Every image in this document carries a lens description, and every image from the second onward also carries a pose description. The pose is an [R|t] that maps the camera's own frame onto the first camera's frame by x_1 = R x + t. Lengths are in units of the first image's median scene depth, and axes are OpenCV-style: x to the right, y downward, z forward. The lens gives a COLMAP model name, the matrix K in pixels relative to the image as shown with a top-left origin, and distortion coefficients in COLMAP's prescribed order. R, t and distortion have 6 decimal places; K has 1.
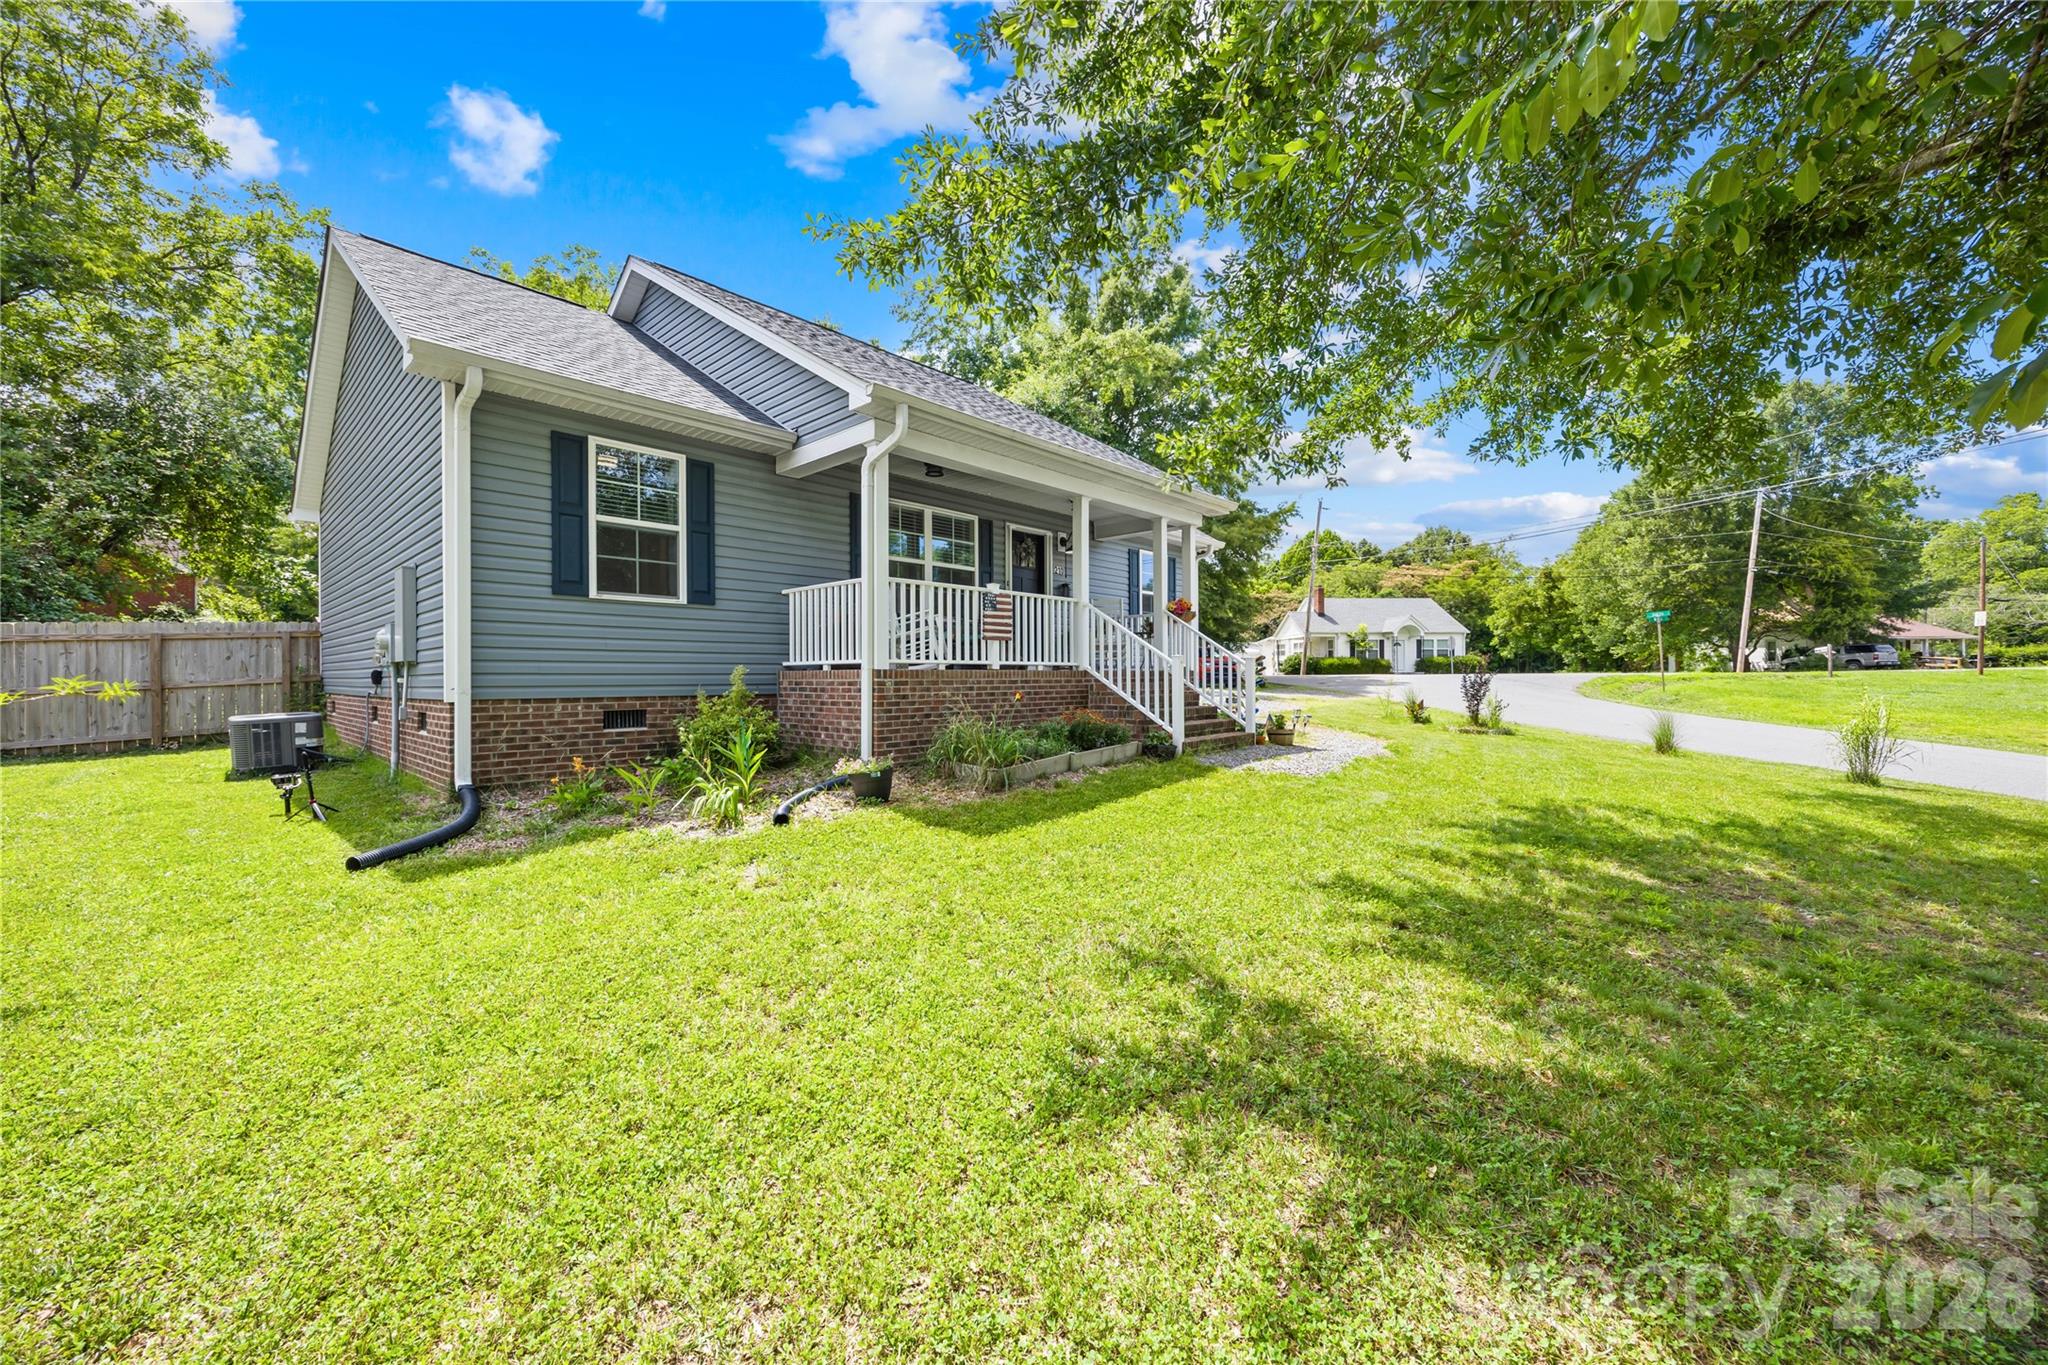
lens RADIAL K [[779.5, 0, 1032.6], [0, 779.5, 674.6], [0, 0, 1]] dist [-0.000763, -0.000086]
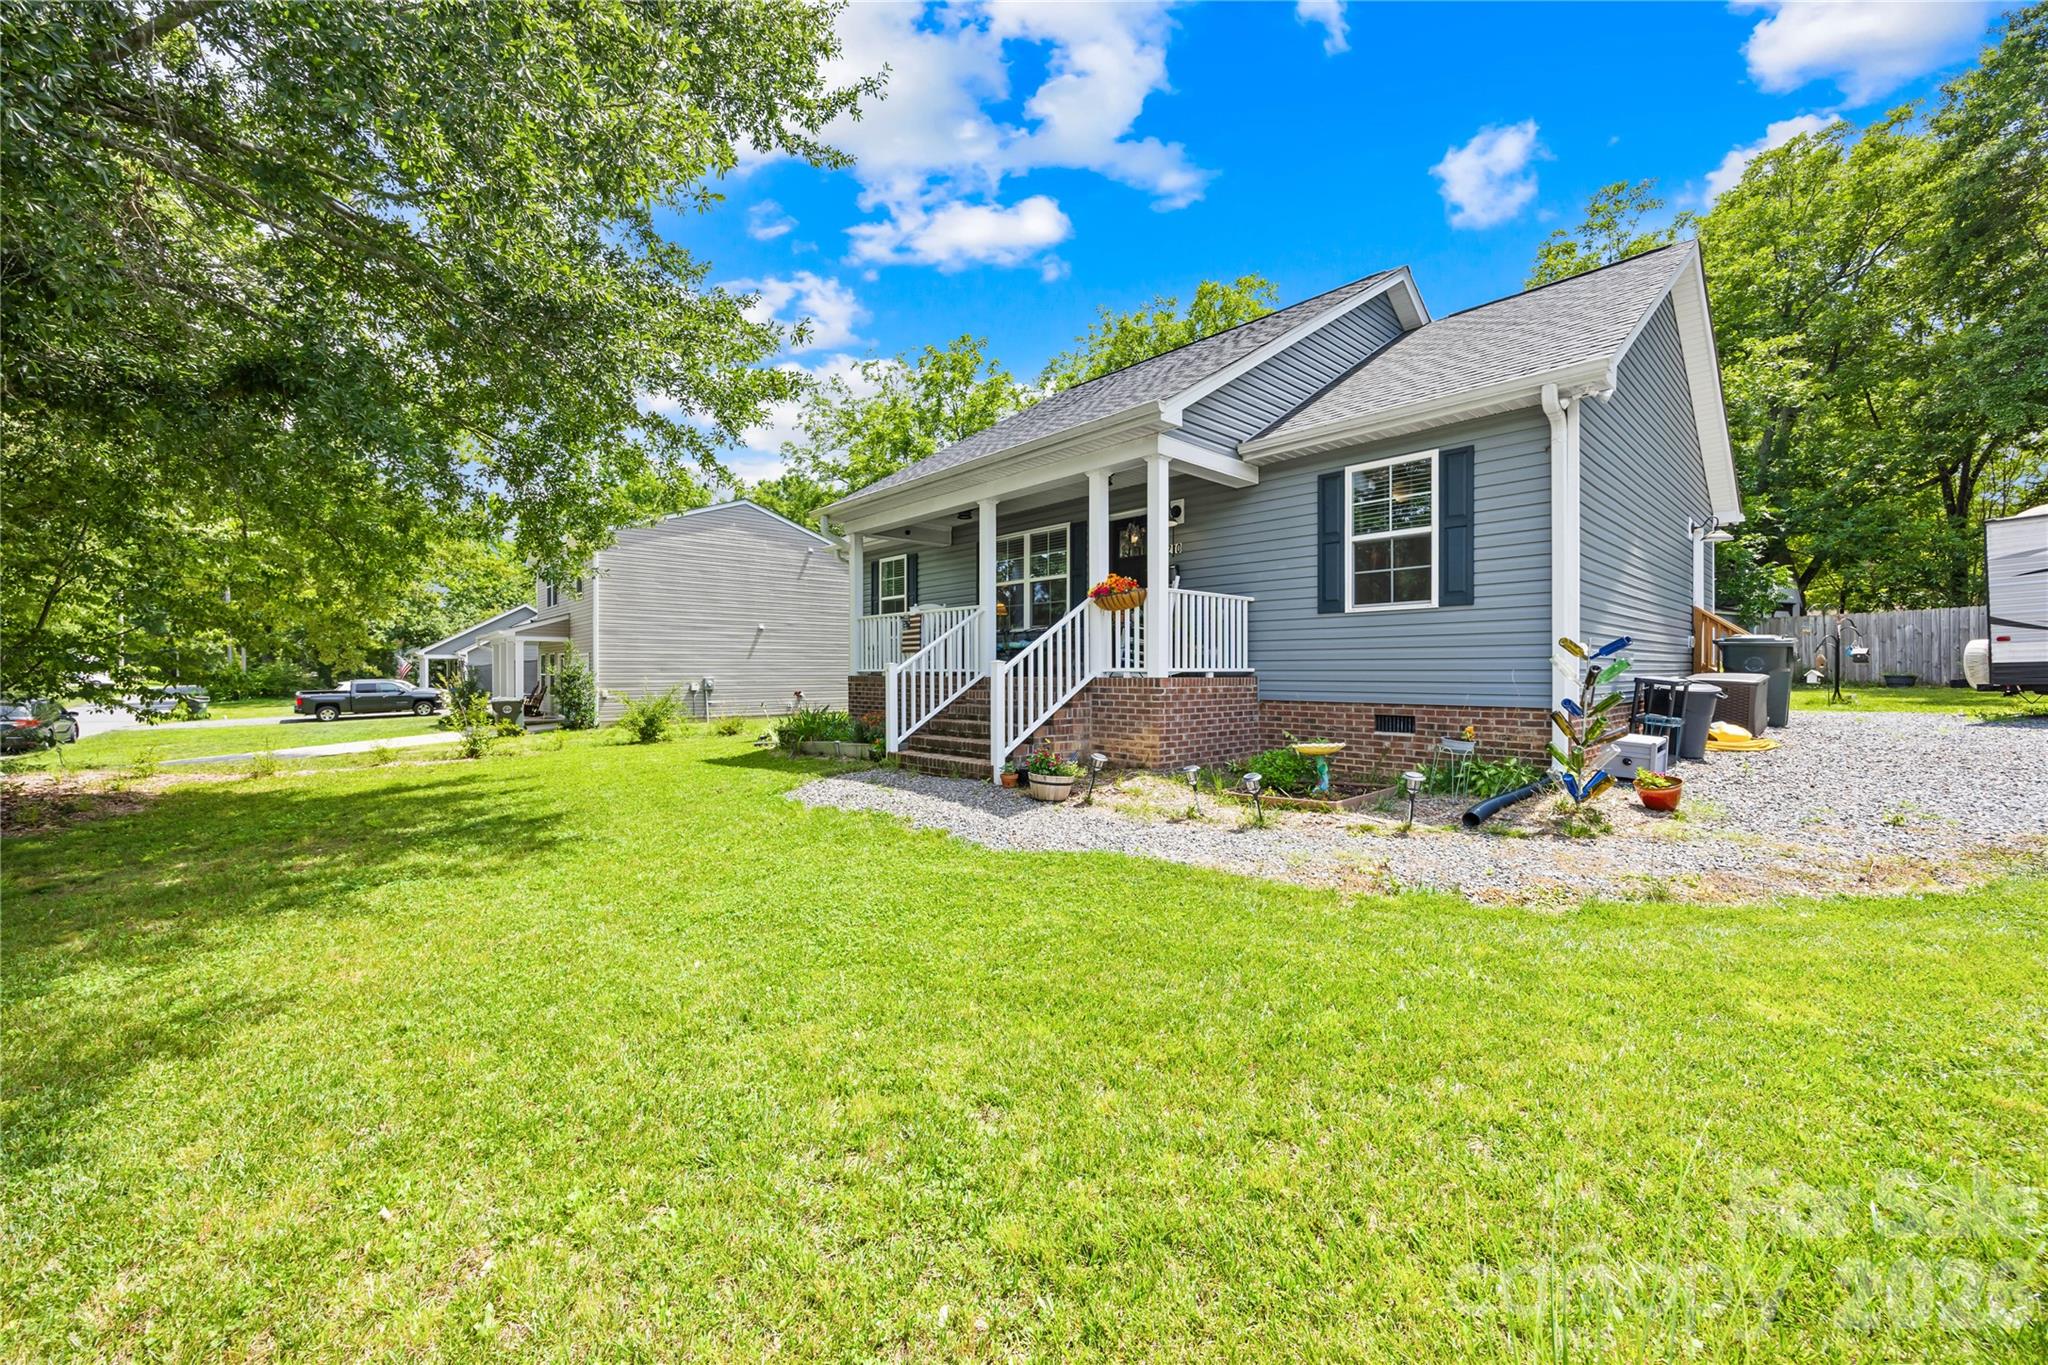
lens RADIAL K [[779.5, 0, 1032.6], [0, 779.5, 674.6], [0, 0, 1]] dist [-0.000763, -0.000086]
pose [[-0.085969, -0.000464, -0.996298, 0.586036], [-0.009412, 0.999956, 0.000346, -0.006358], [0.996253, 0.009407, -0.085969, 0.664274]]
